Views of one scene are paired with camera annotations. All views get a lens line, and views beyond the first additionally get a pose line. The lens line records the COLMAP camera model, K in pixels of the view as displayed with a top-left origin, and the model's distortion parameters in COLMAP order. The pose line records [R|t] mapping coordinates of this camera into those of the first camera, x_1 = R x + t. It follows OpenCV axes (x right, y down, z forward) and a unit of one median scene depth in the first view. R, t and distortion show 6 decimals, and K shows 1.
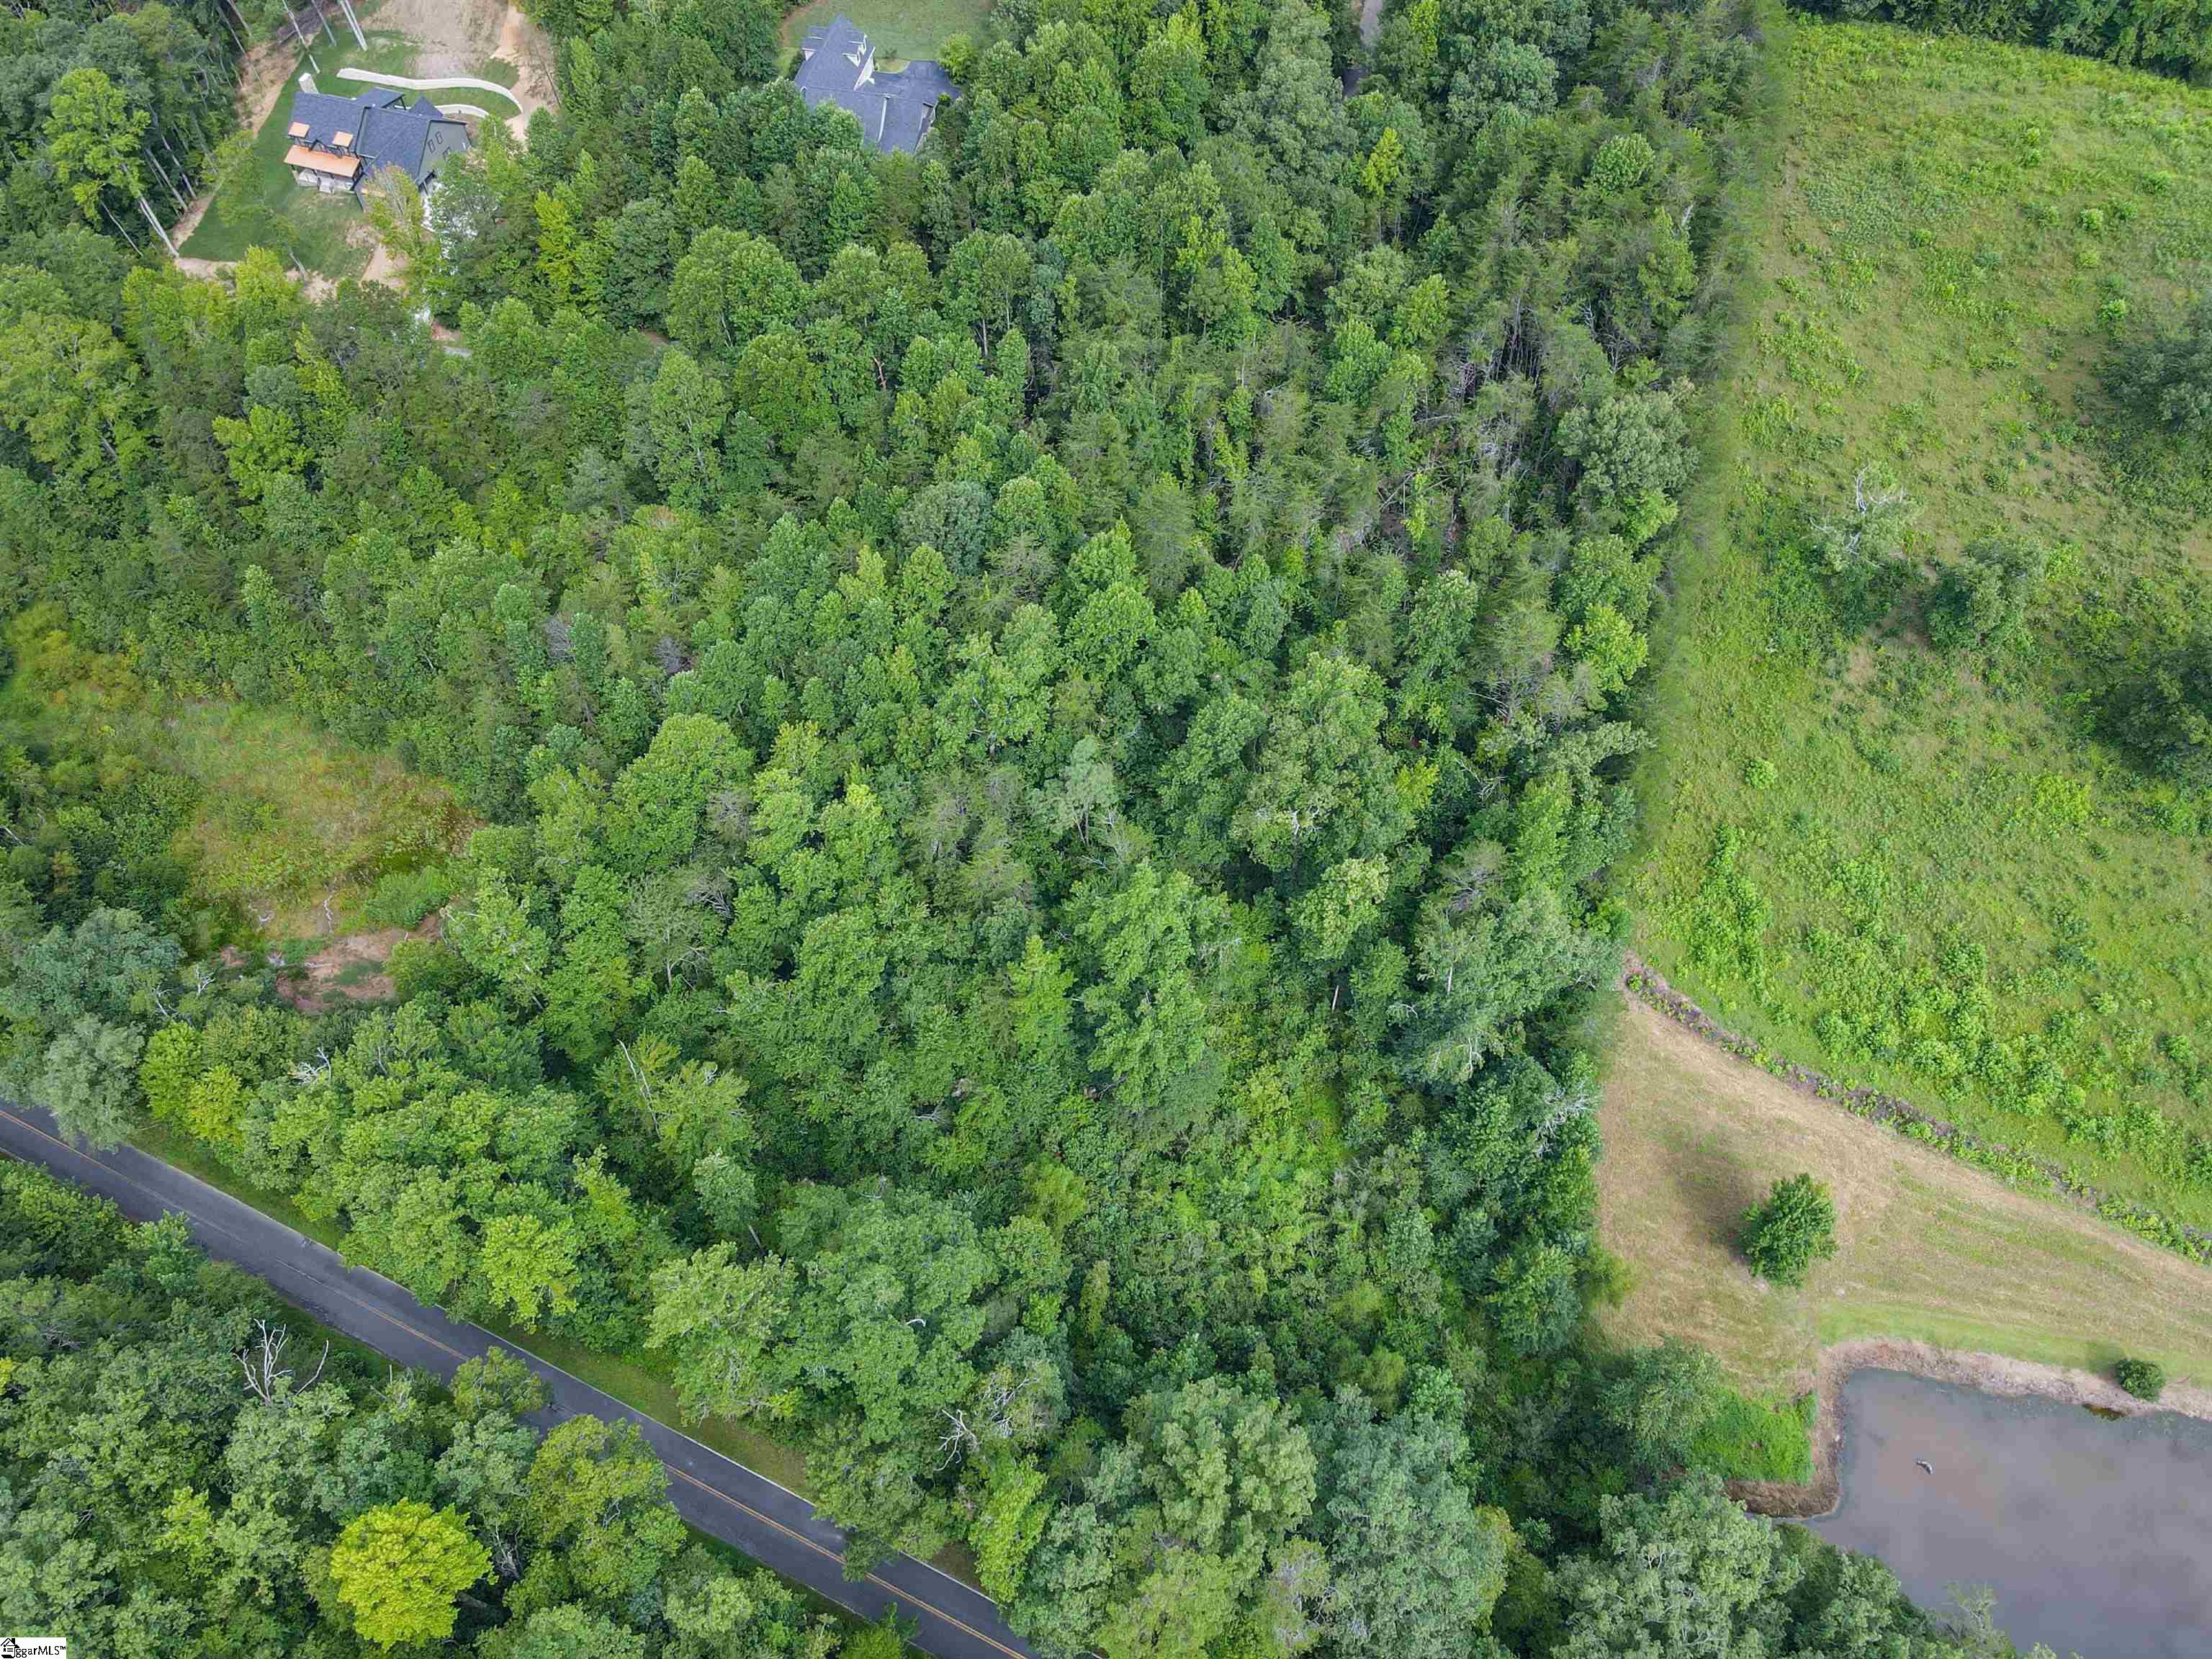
lens RADIAL K [[1599.1, 0, 1100.9], [0, 1599.1, 820.9], [0, 0, 1]] dist [0.028797, -0.008708]
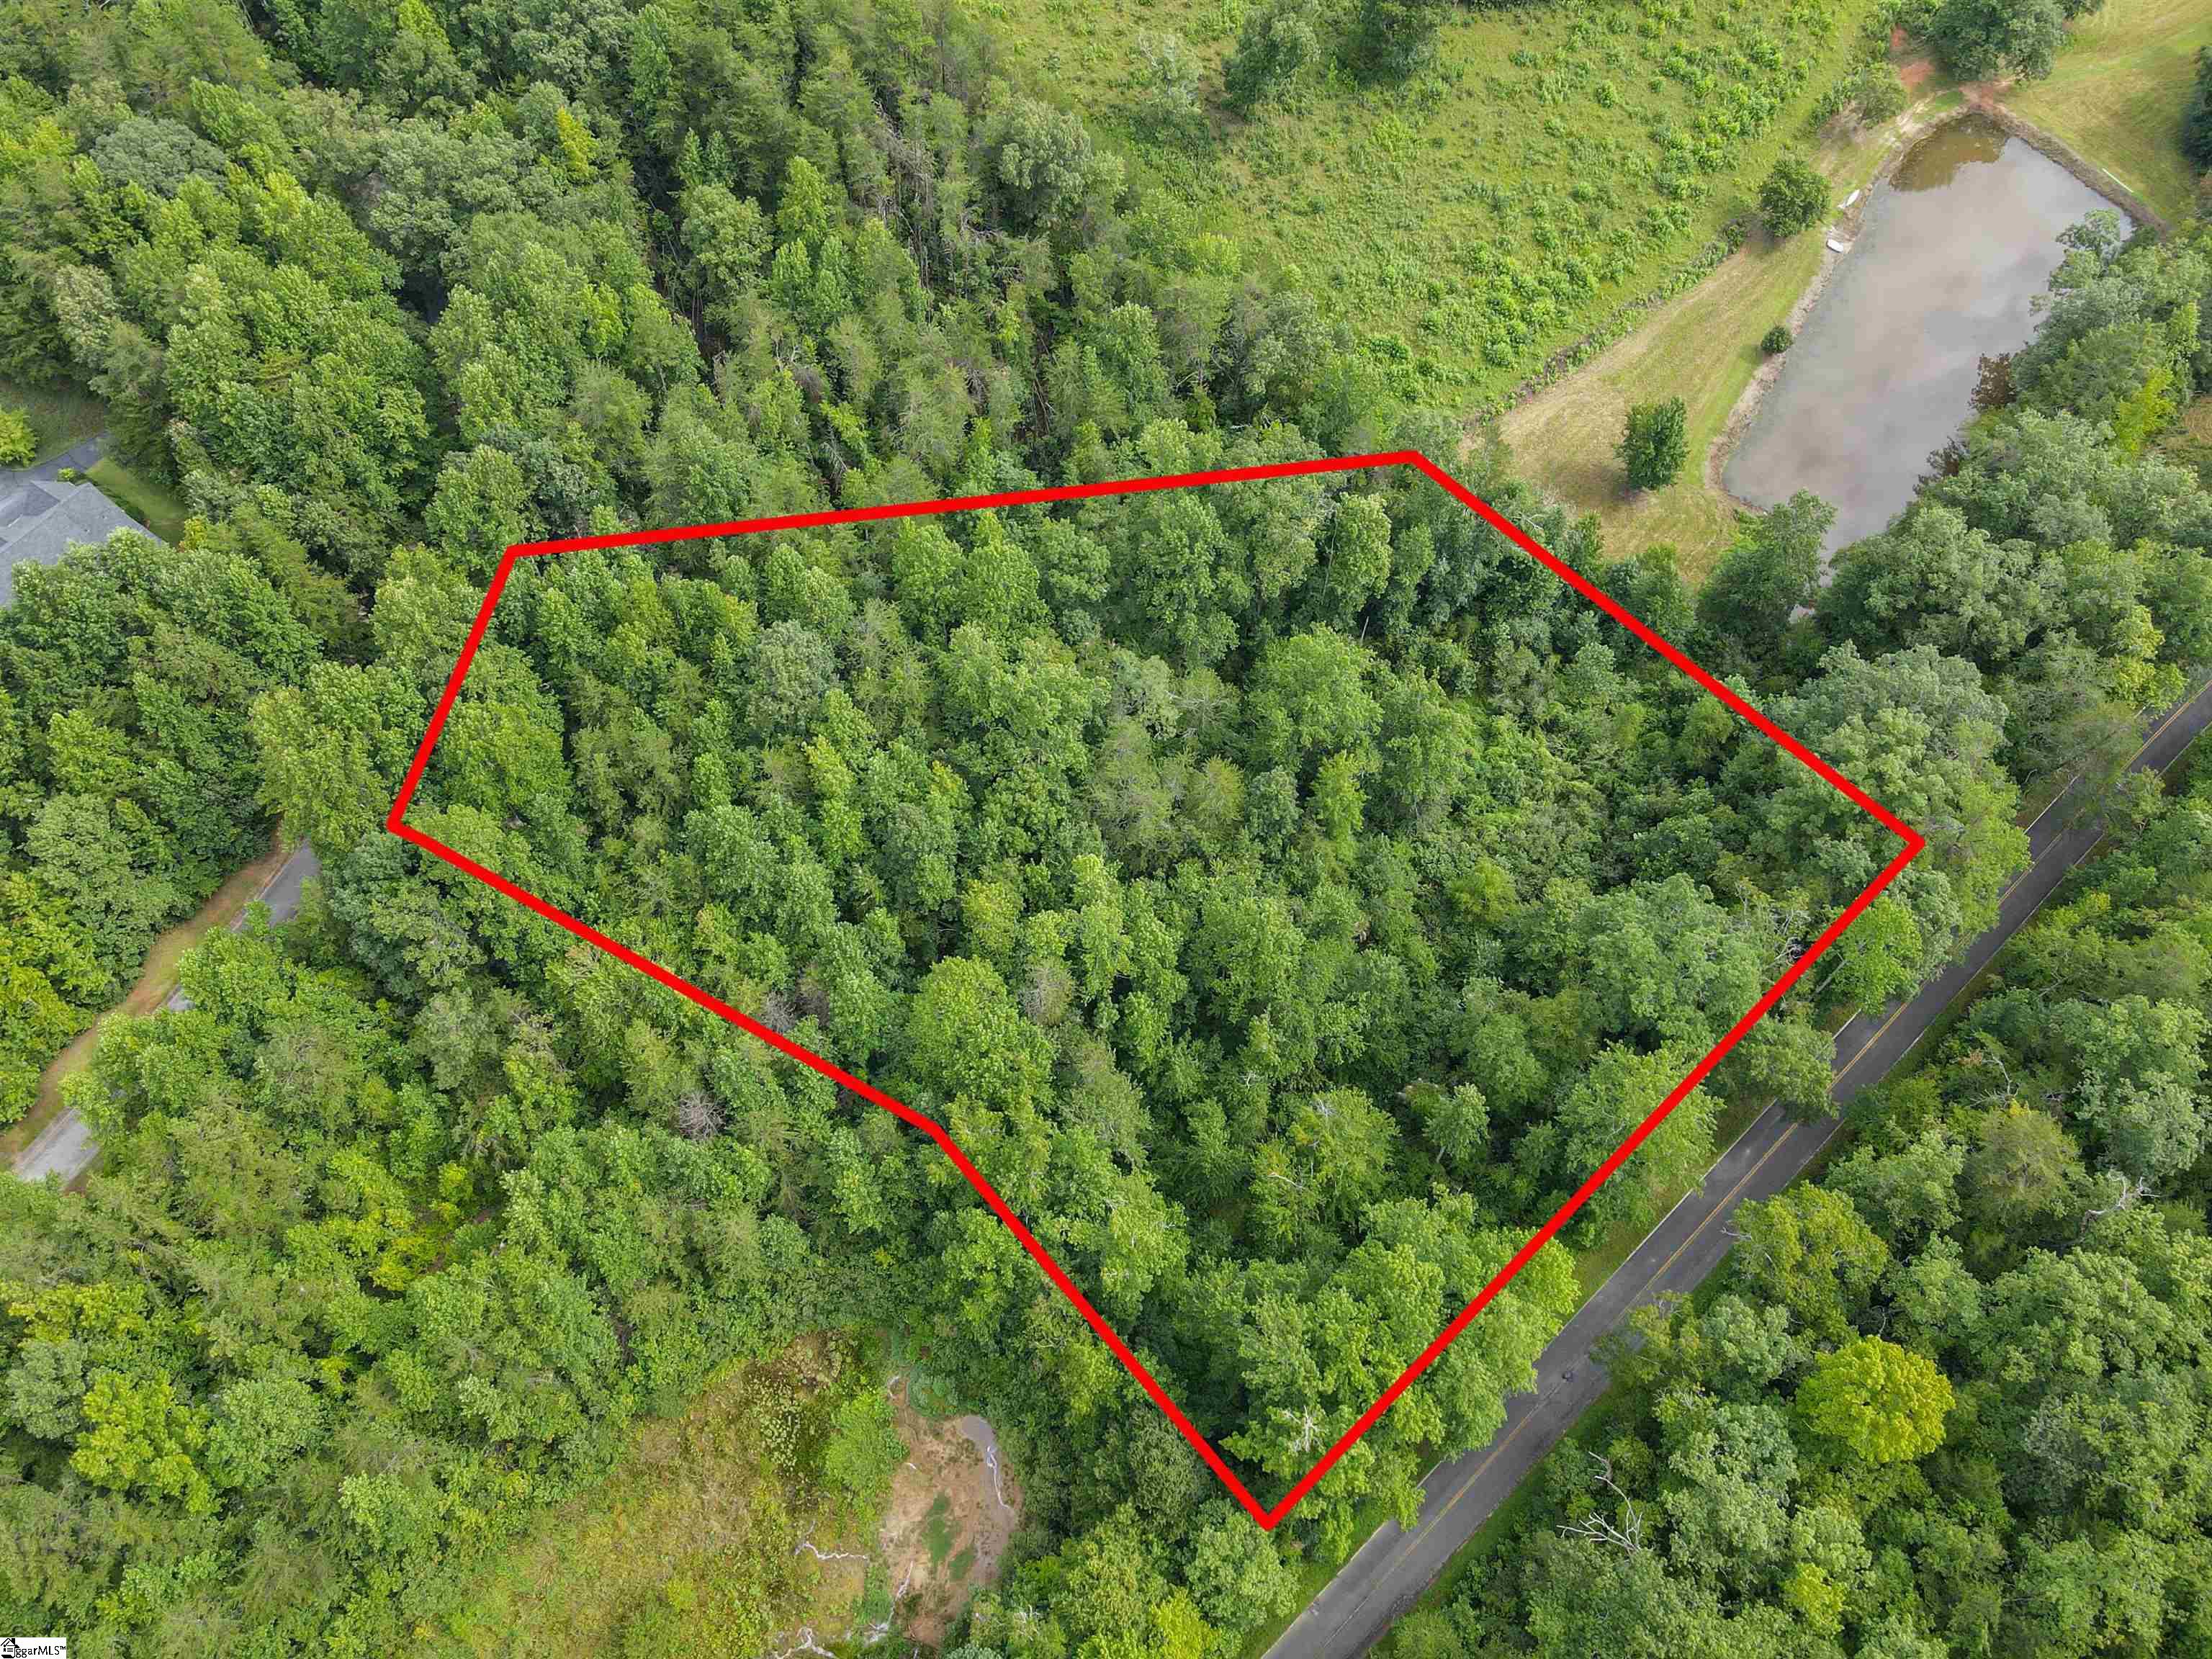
lens RADIAL K [[1592.0, 0, 1096.3], [0, 1592.0, 822.7], [0, 0, 1]] dist [0.027464, -0.006732]
pose [[0.374725, -0.798234, 0.471598, -0.526722], [0.766272, 0.552997, 0.327141, -0.306456], [-0.521927, 0.238784, 0.818886, 0.210281]]
